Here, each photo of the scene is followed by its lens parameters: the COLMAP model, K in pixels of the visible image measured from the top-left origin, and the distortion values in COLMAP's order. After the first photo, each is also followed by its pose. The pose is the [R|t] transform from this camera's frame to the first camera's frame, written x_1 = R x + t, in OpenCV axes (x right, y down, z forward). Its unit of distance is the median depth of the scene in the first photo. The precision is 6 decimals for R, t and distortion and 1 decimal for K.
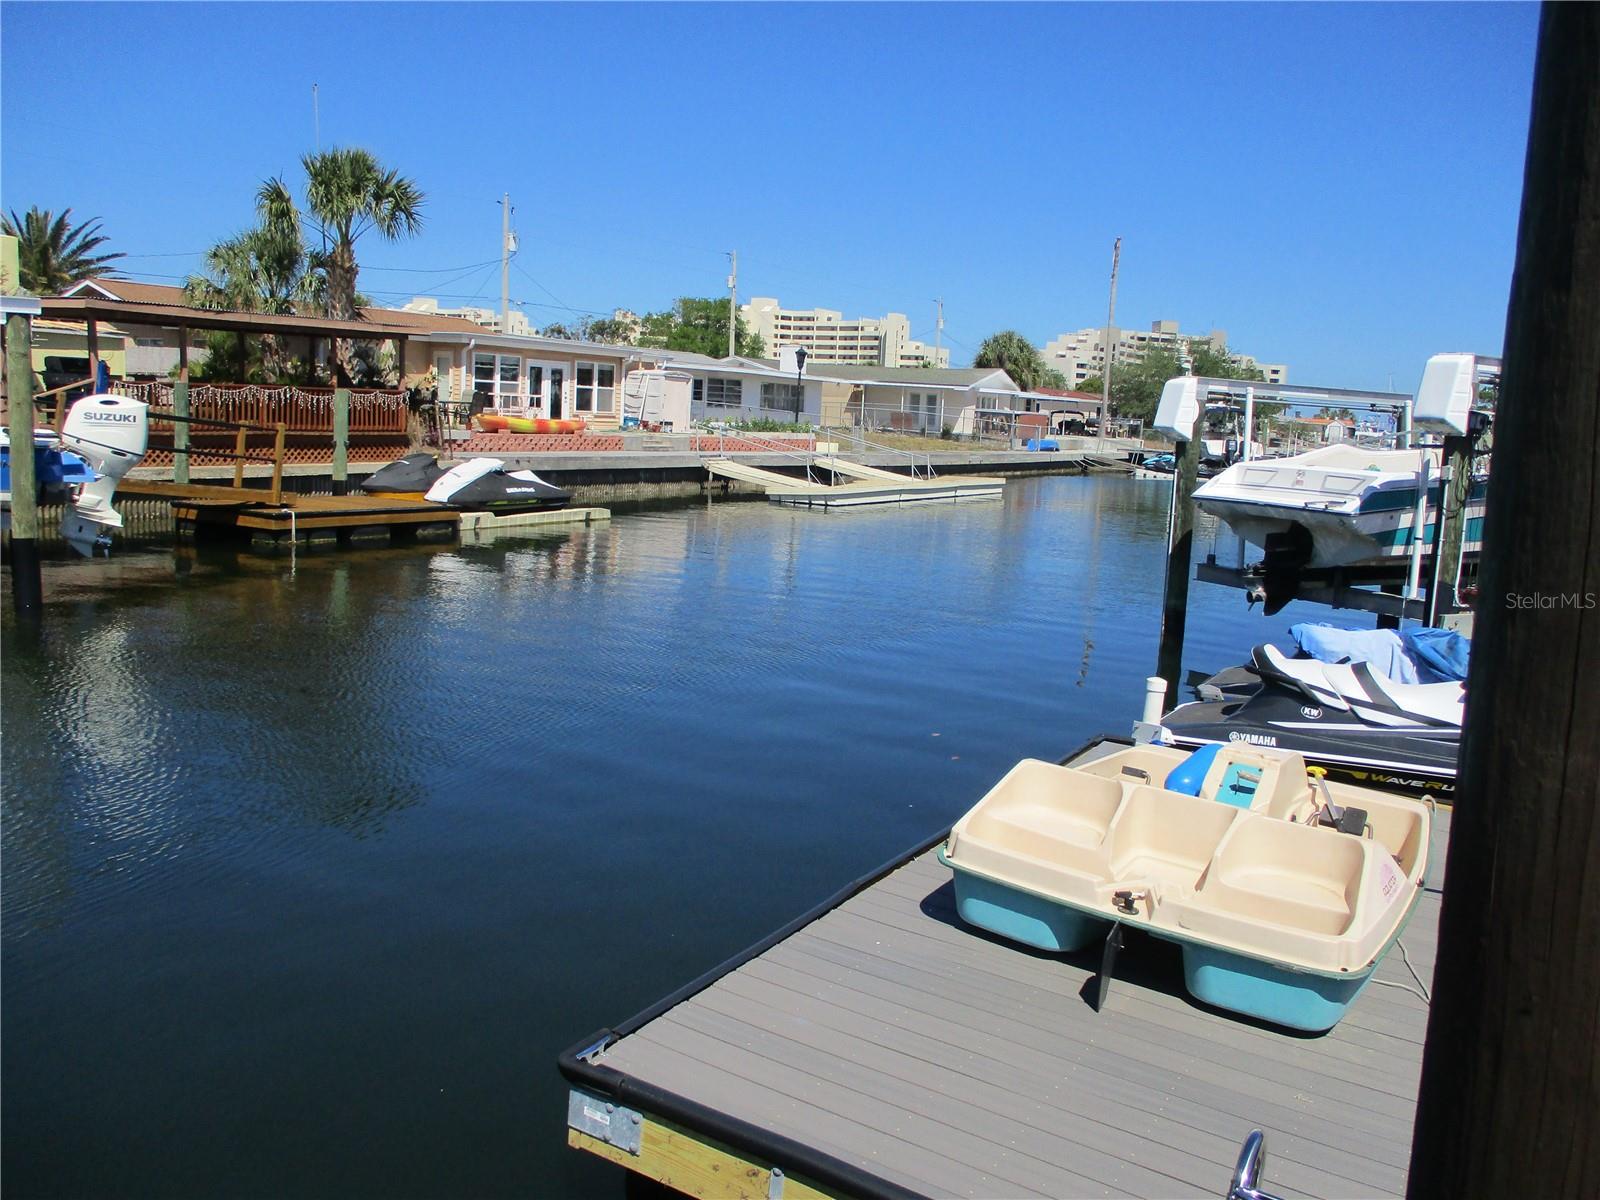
lens RADIAL K [[1326.3, 0, 812.6], [0, 1326.3, 594.1], [0, 0, 1]] dist [-0.040499, 0.024161]
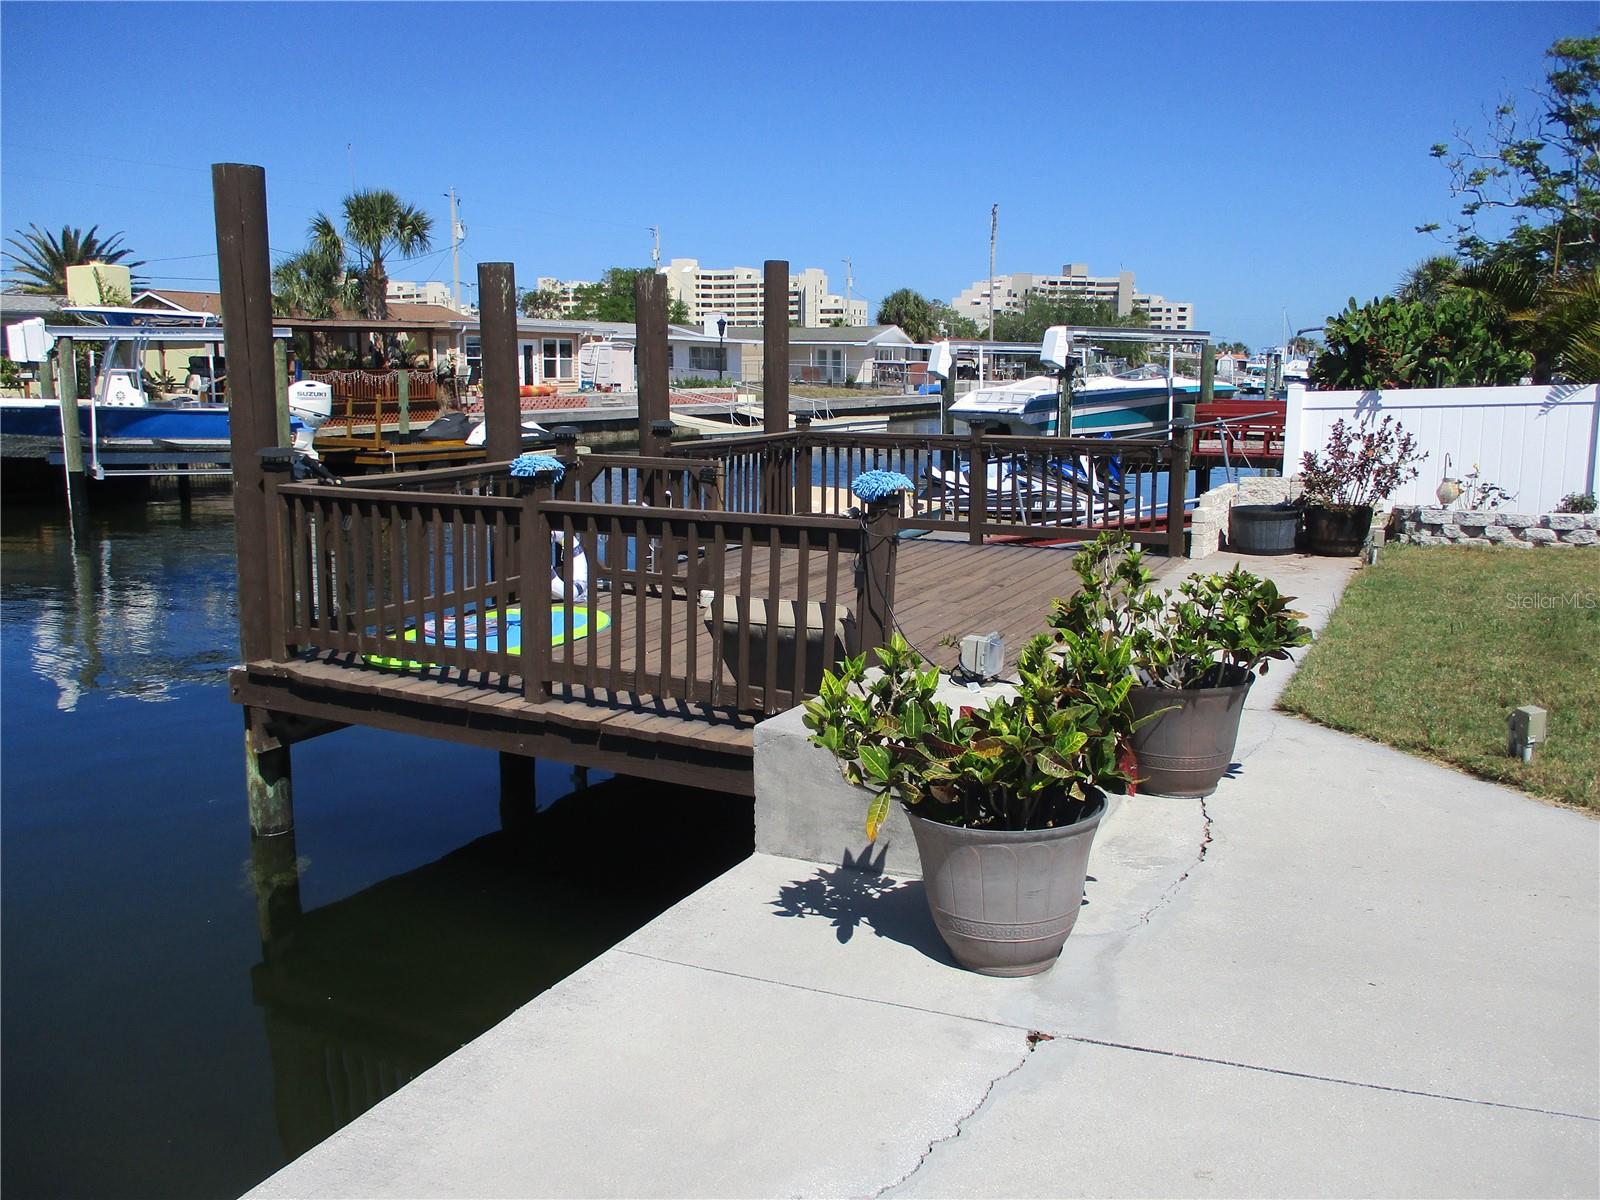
lens RADIAL K [[1326.3, 0, 812.6], [0, 1326.3, 594.1], [0, 0, 1]] dist [-0.040499, 0.024161]
pose [[0.997464, -0.053407, 0.047039, 0.004931], [0.051814, 0.998063, 0.034445, 0.035314], [-0.048788, -0.031920, 0.998299, -0.266386]]
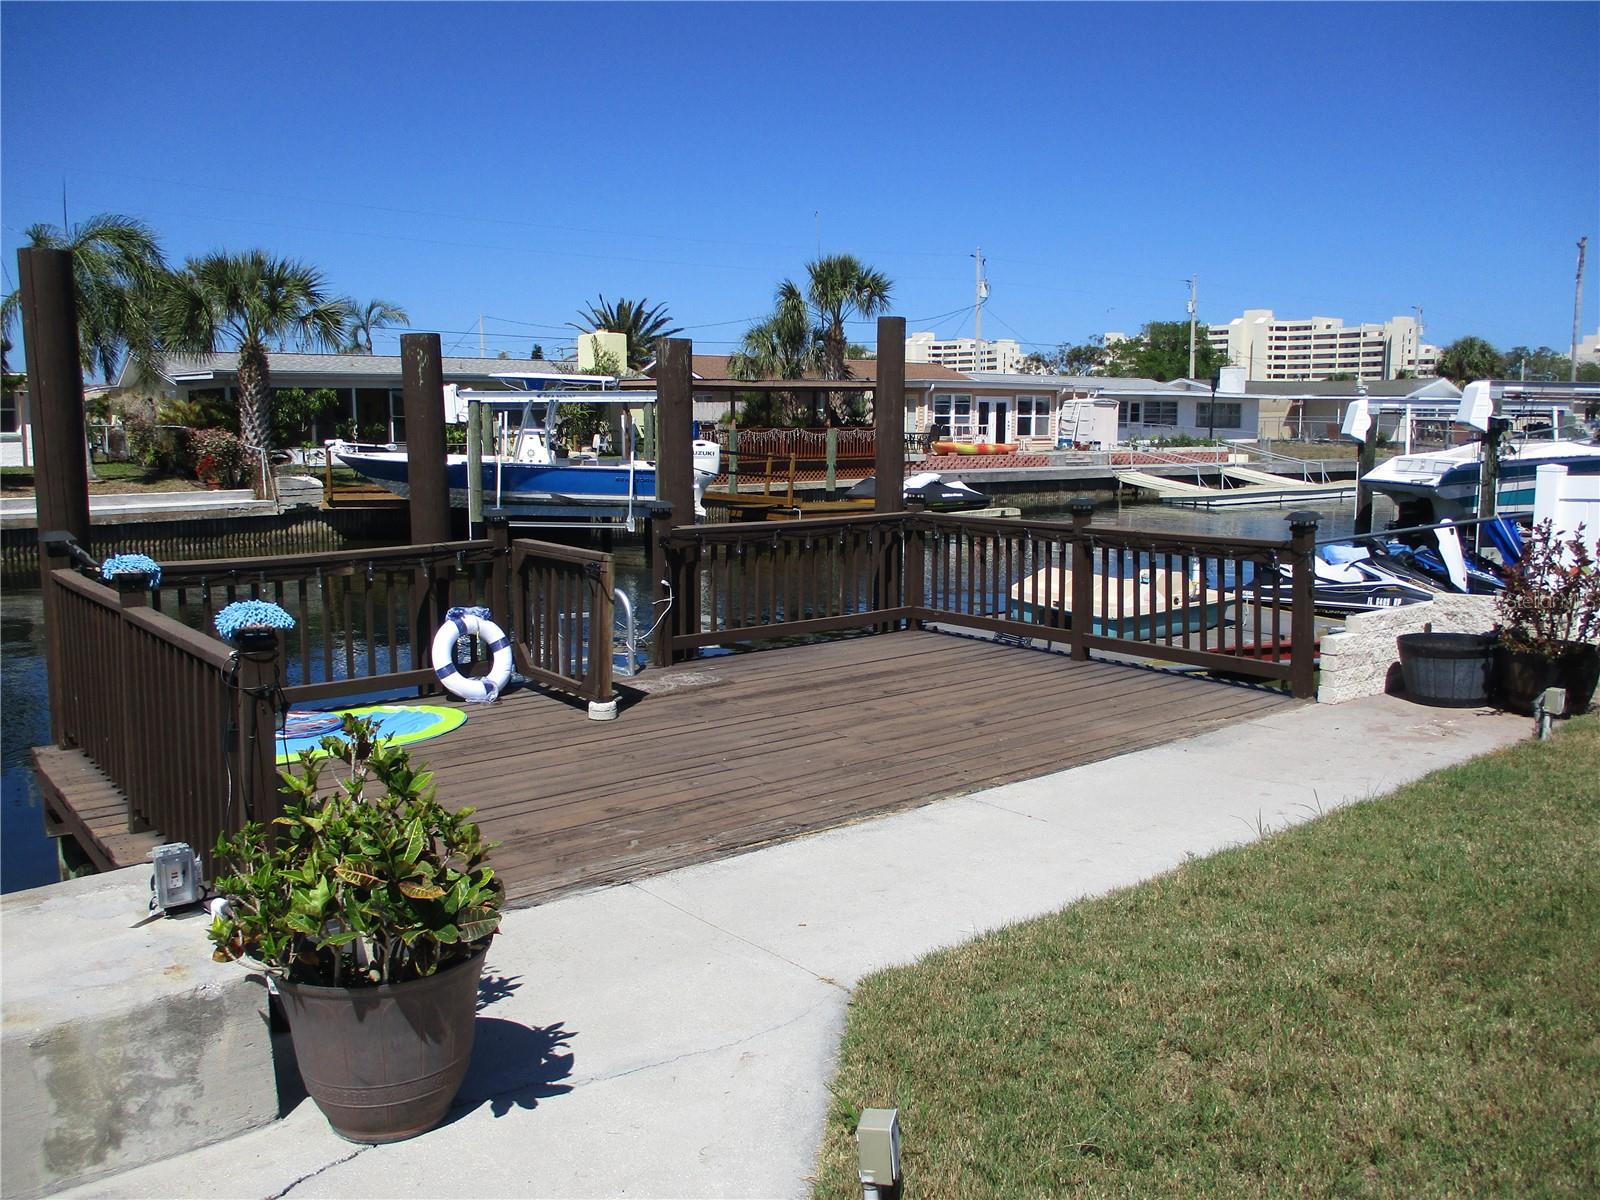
lens RADIAL K [[1326.3, 0, 812.6], [0, 1326.3, 594.1], [0, 0, 1]] dist [-0.040499, 0.024161]
pose [[0.932297, 0.000078, -0.361695, 0.089284], [-0.006014, 0.999865, -0.015288, 0.029101], [0.361645, 0.016428, 0.932171, -0.216712]]
